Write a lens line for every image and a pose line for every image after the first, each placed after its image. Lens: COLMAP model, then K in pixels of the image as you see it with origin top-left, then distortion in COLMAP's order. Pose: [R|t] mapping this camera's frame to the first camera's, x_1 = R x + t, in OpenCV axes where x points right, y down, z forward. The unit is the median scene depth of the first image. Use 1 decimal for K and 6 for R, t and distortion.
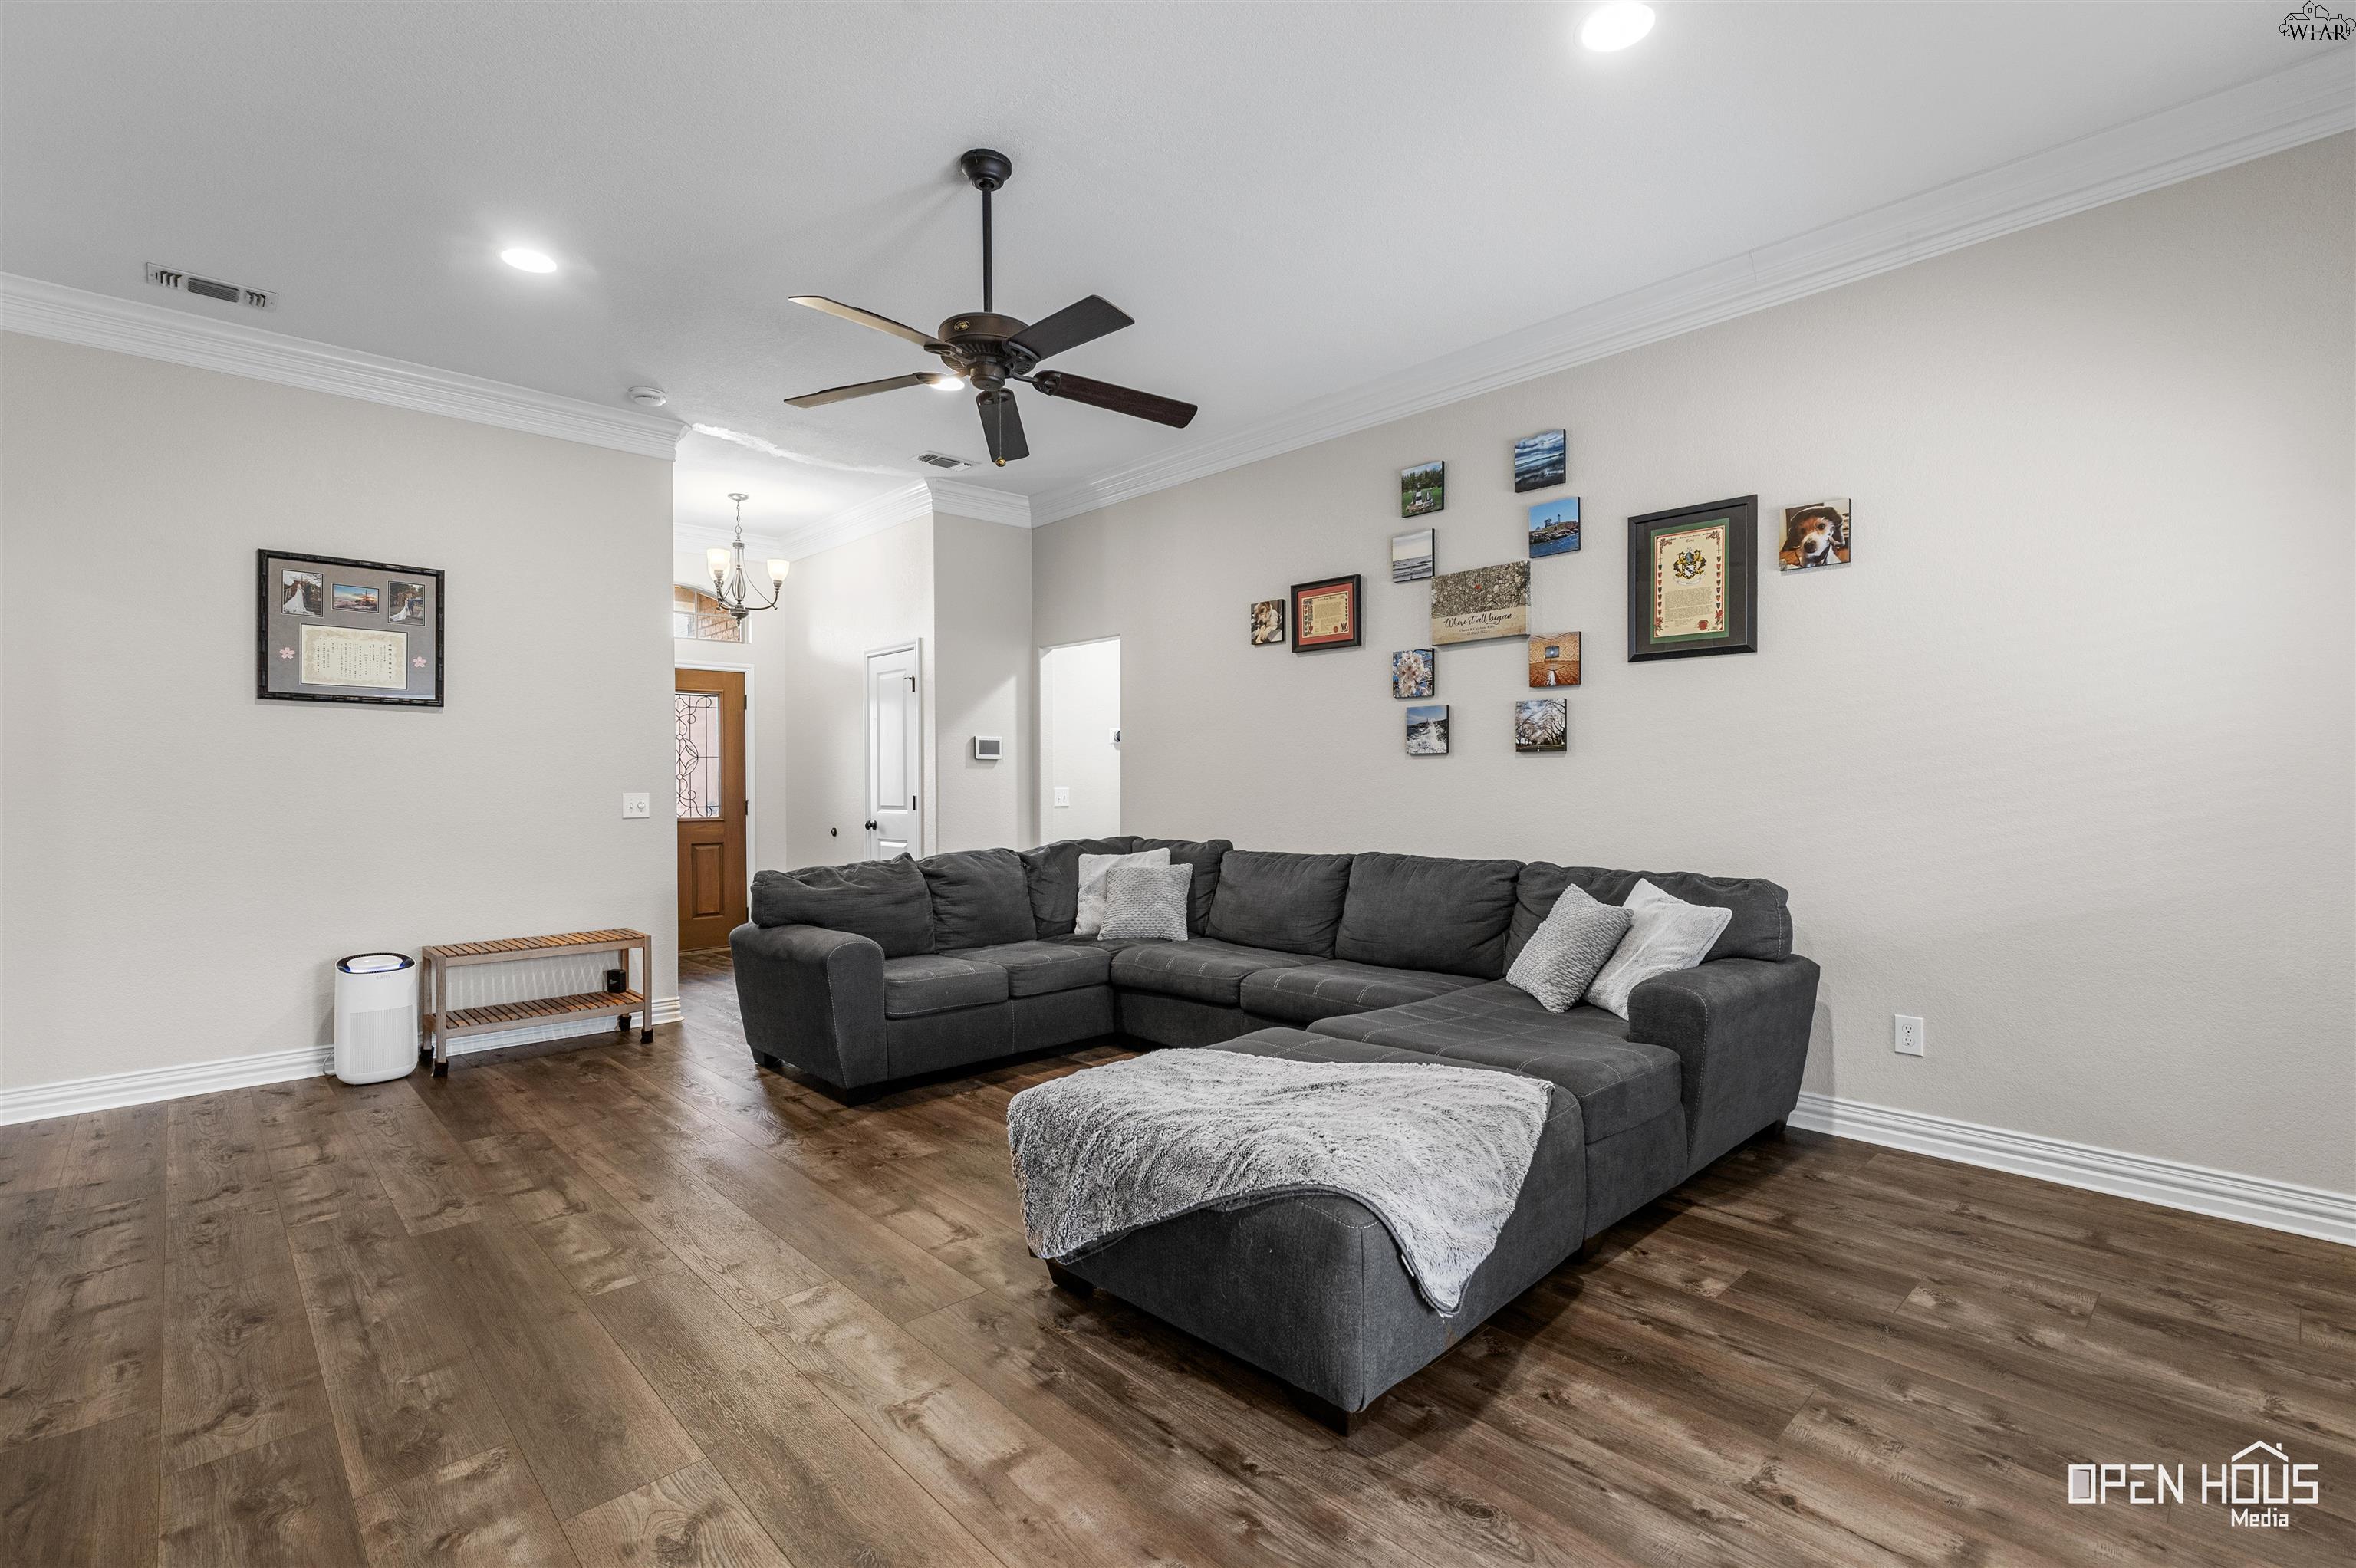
lens RADIAL K [[1060.9, 0, 1182.3], [0, 1060.9, 786.2], [0, 0, 1]] dist [0.012857, -0.000299]
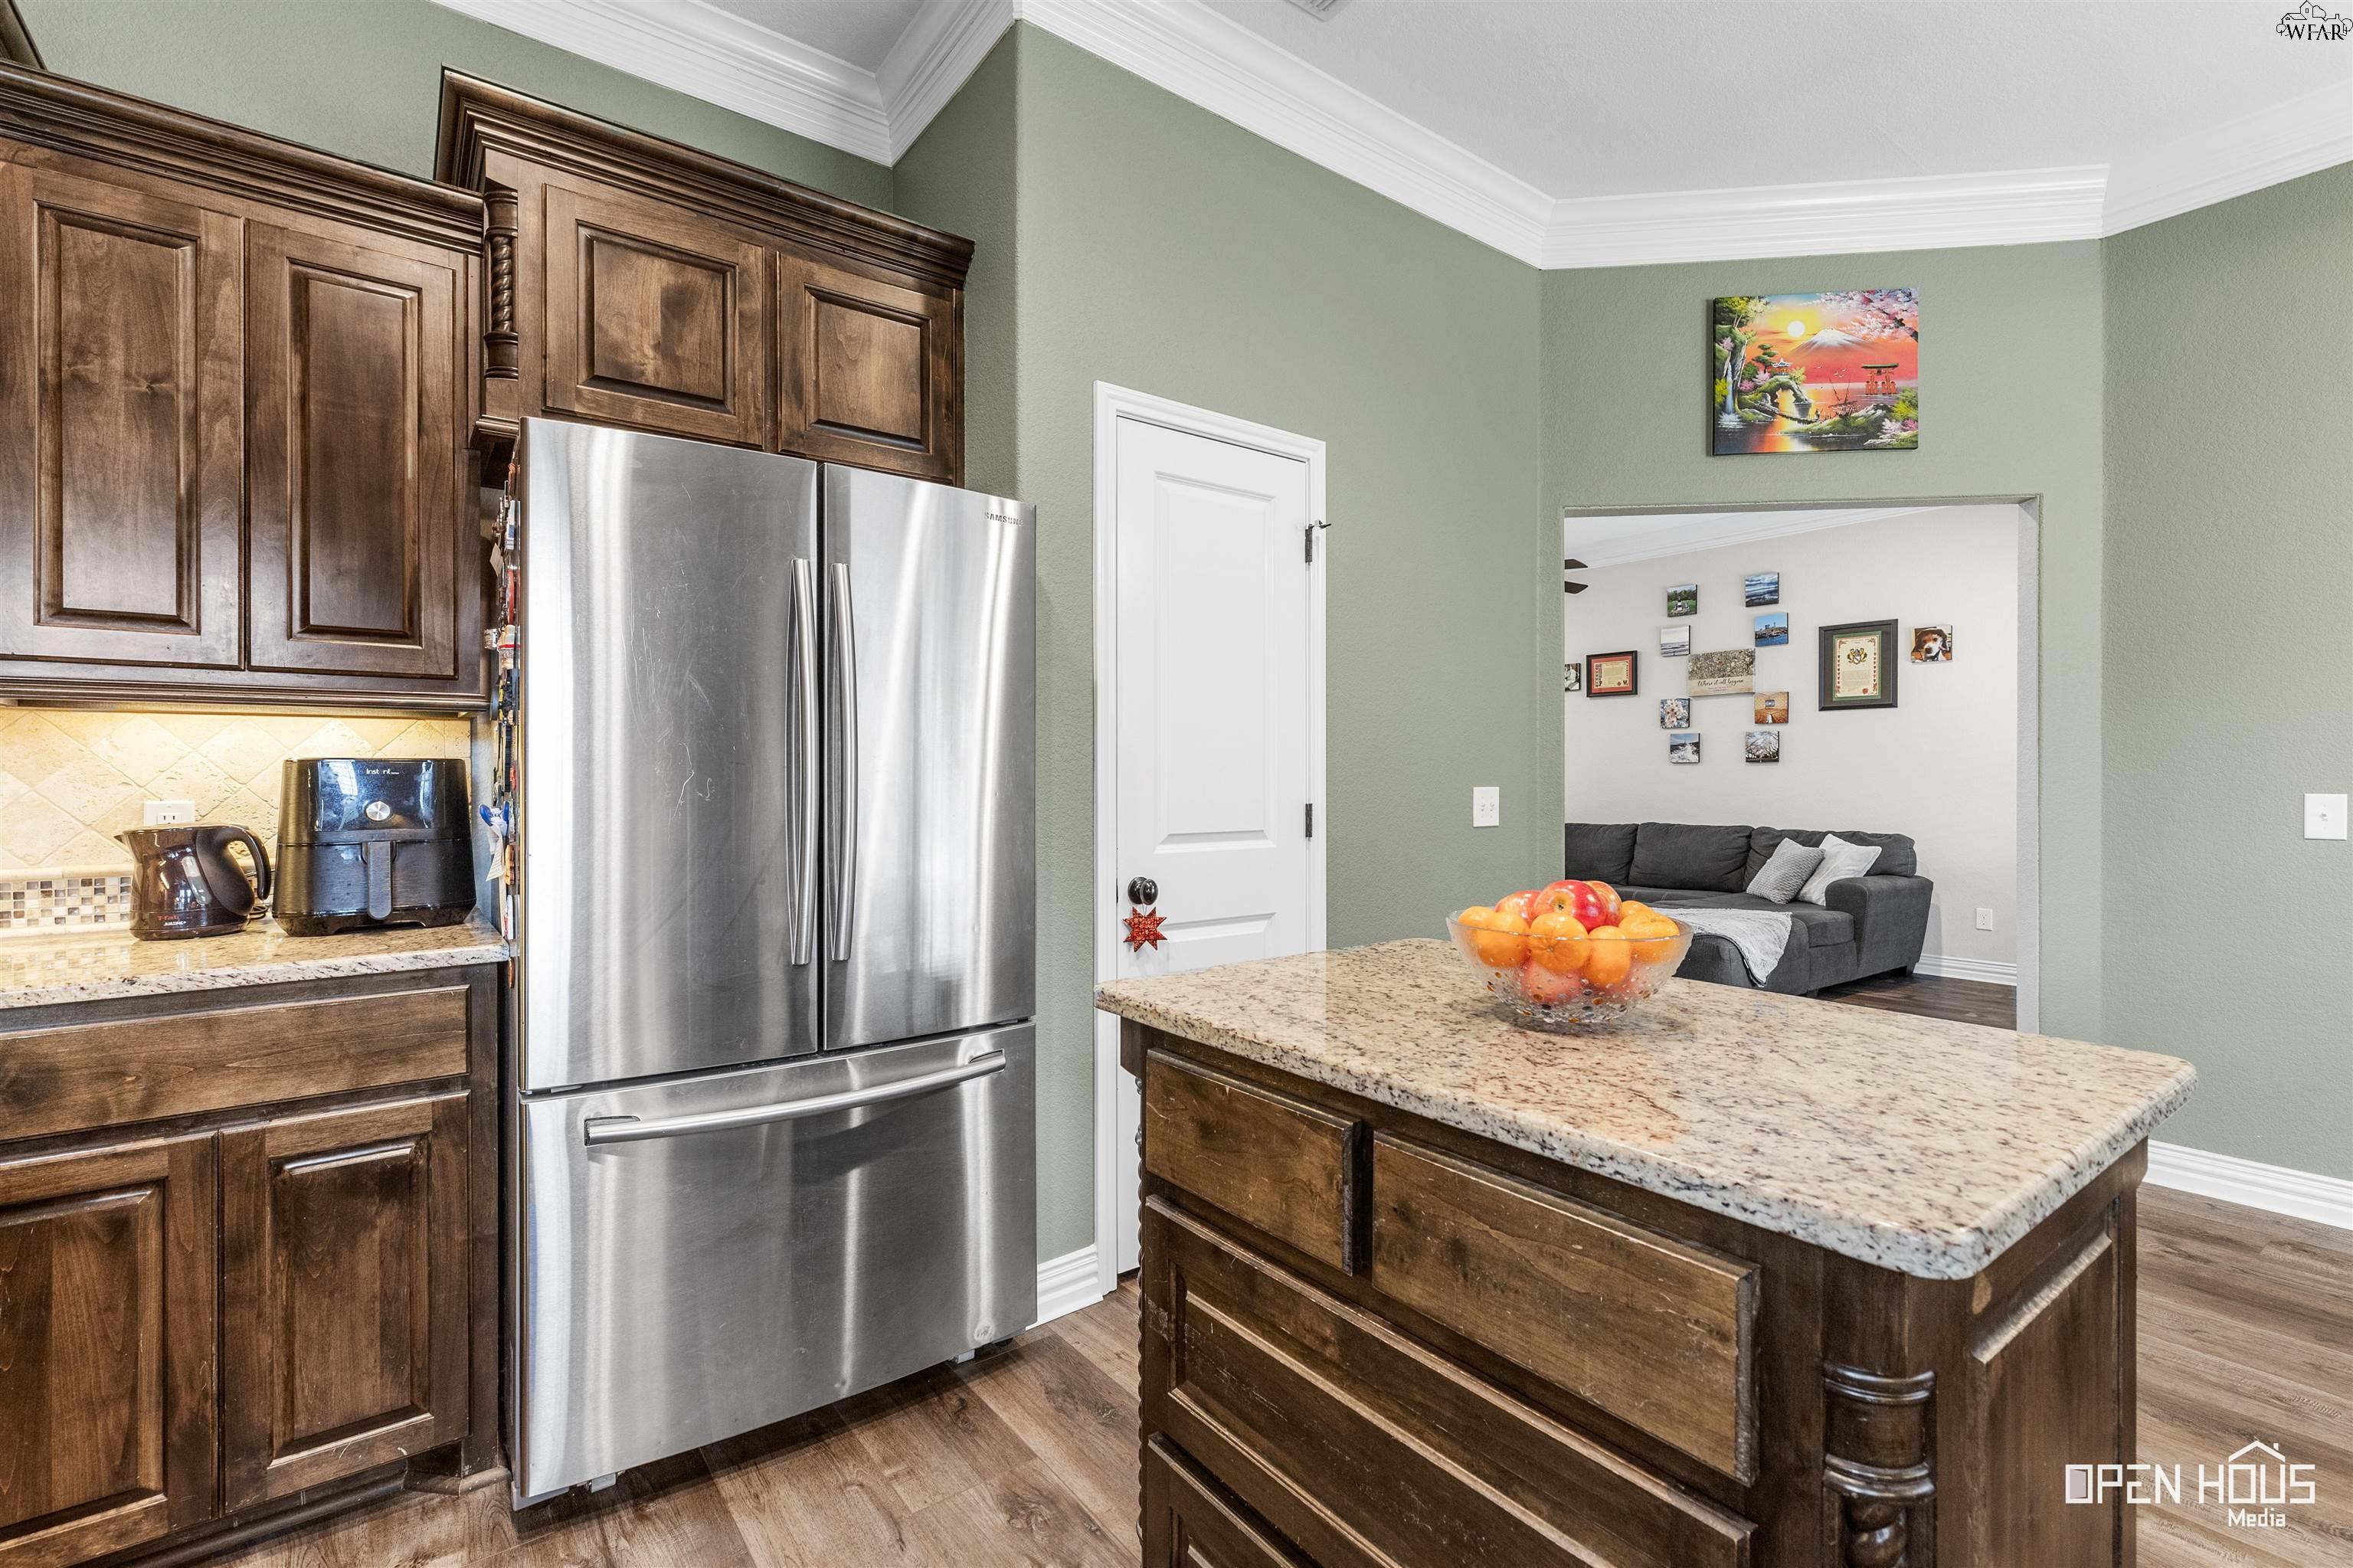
lens RADIAL K [[1049.5, 0, 1181.6], [0, 1049.5, 778.6], [0, 0, 1]] dist [-0.001050, 0.000016]
pose [[0.993279, 0.006861, -0.115542, -0.383404], [-0.007538, 0.999957, -0.005417, 0.009371], [0.115500, 0.006251, 0.993288, -0.756080]]
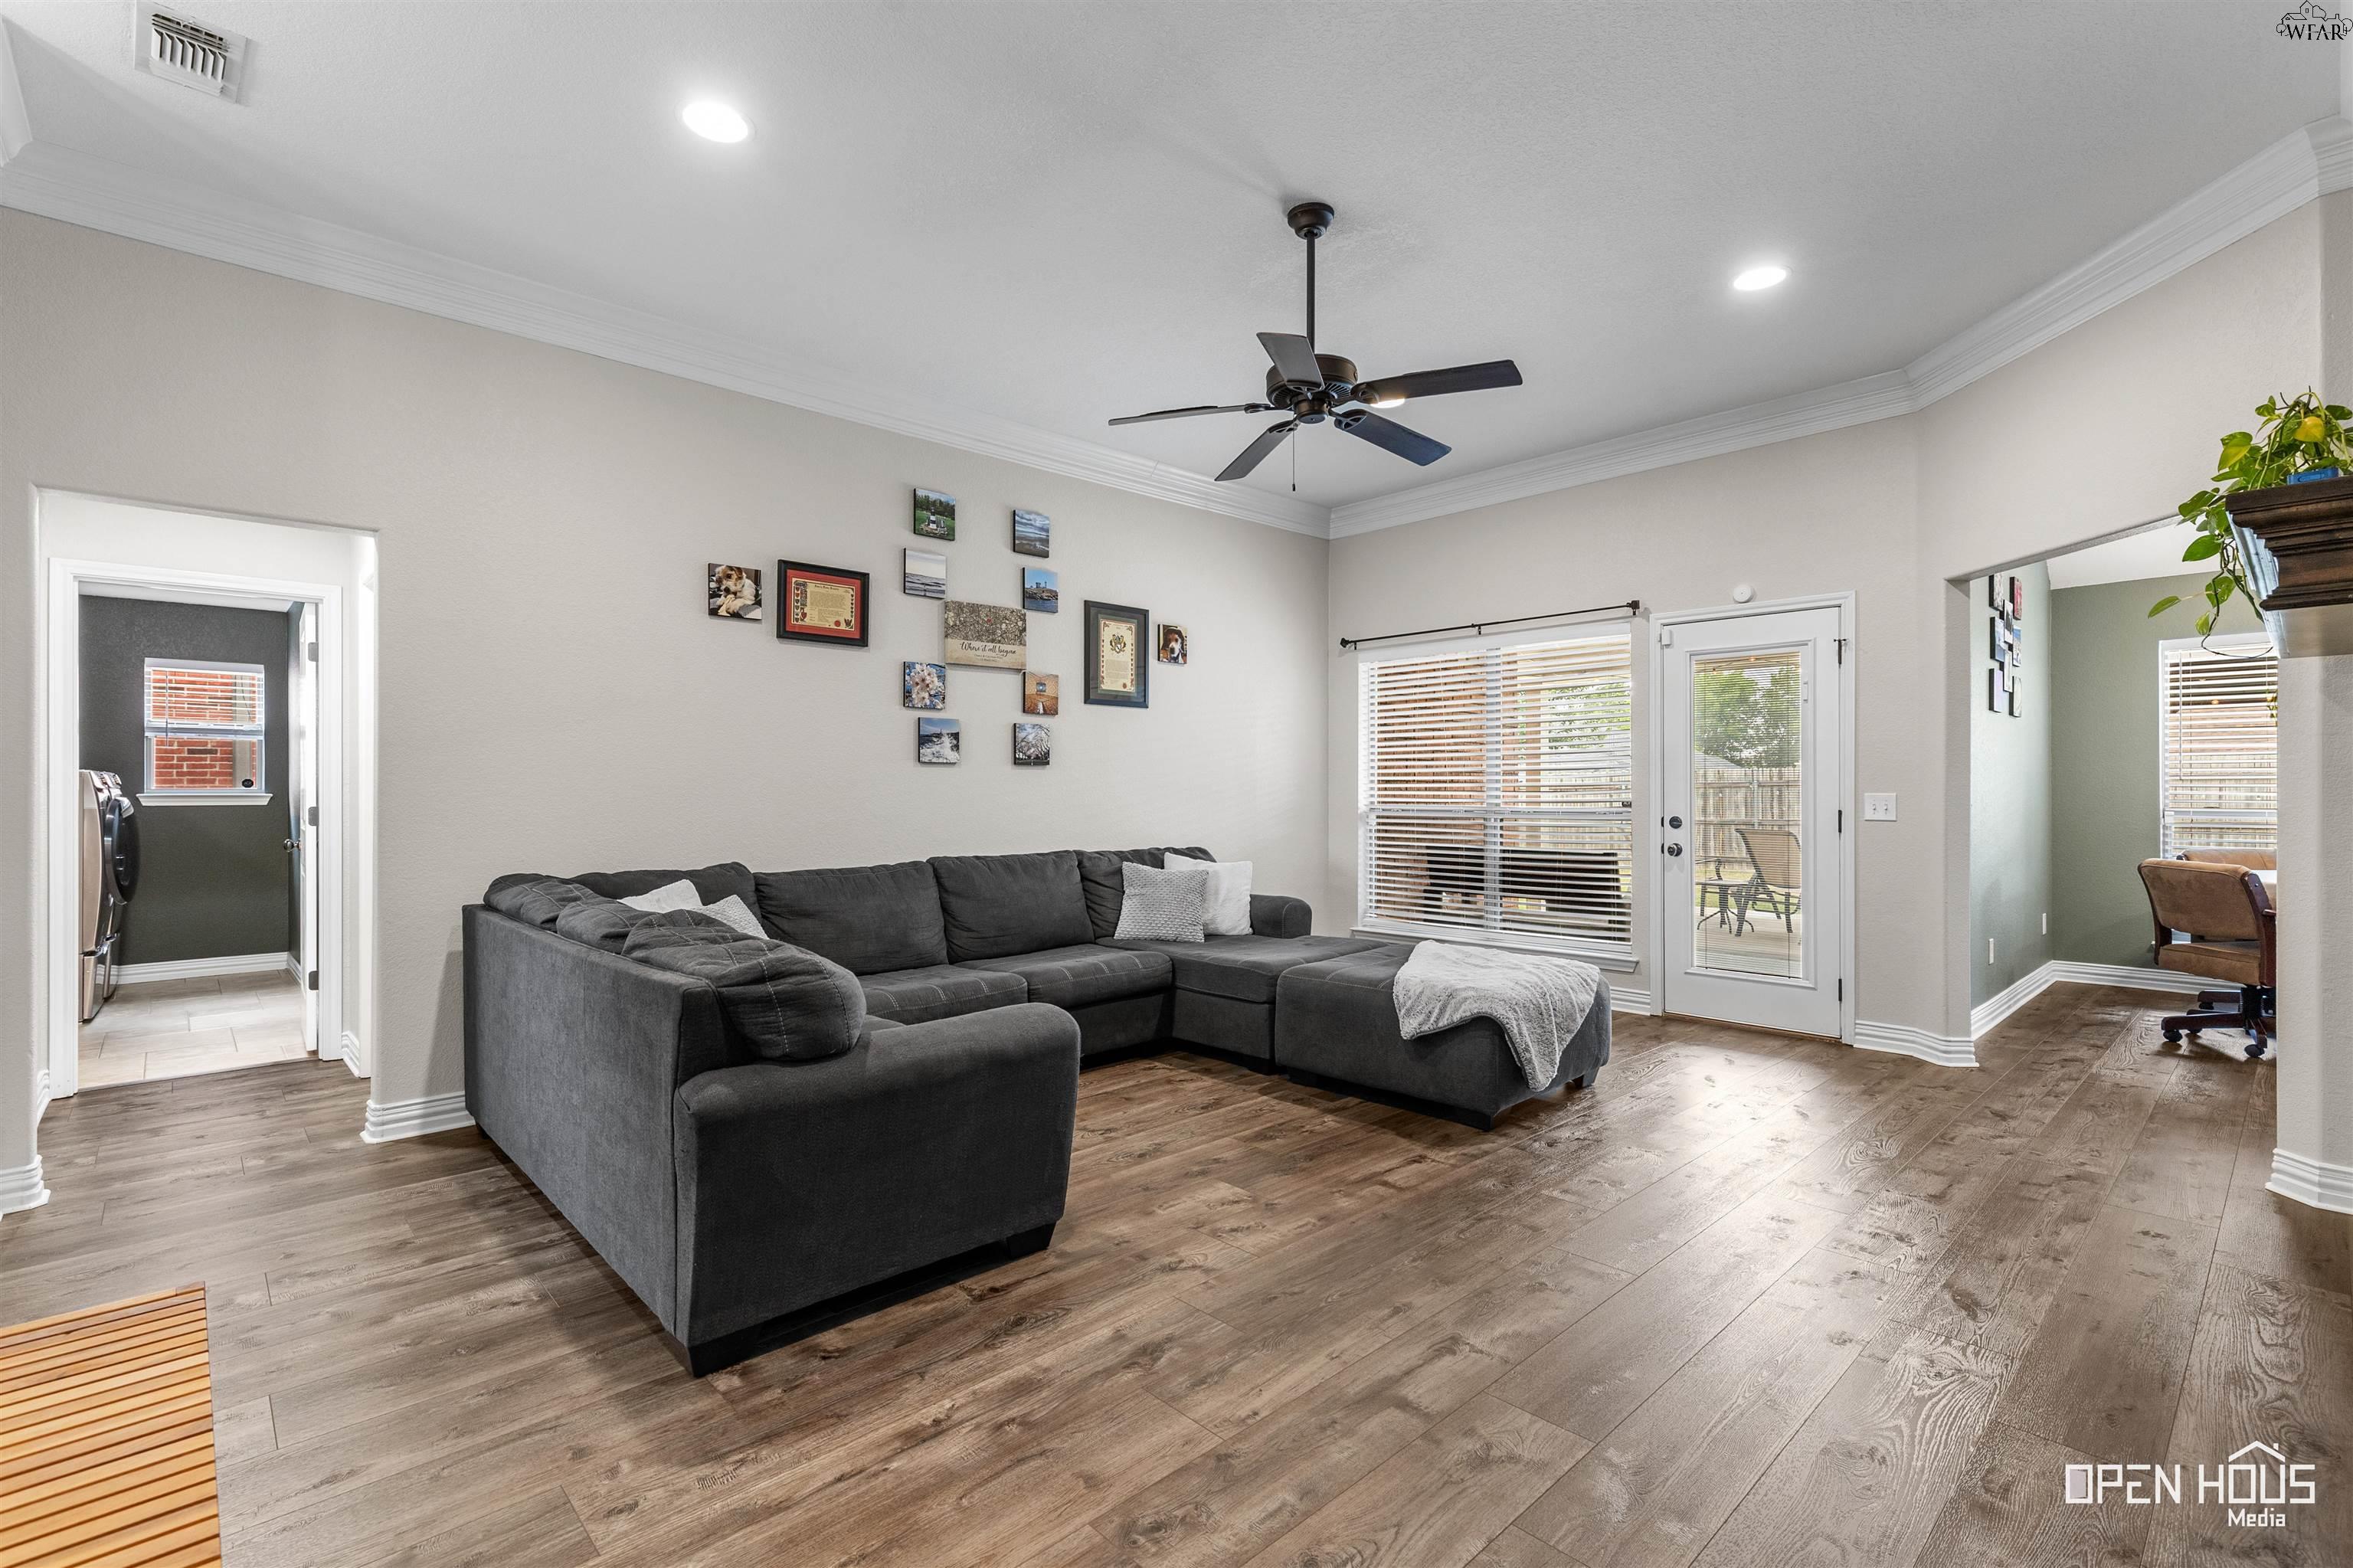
lens RADIAL K [[1059.7, 0, 1180.8], [0, 1059.7, 786.2], [0, 0, 1]] dist [0.012857, -0.000299]
pose [[0.007788, 0.011134, 0.999908, -0.911987], [0.009451, 0.999893, -0.011207, 0.008197], [-0.999925, 0.009537, 0.007682, 0.815885]]
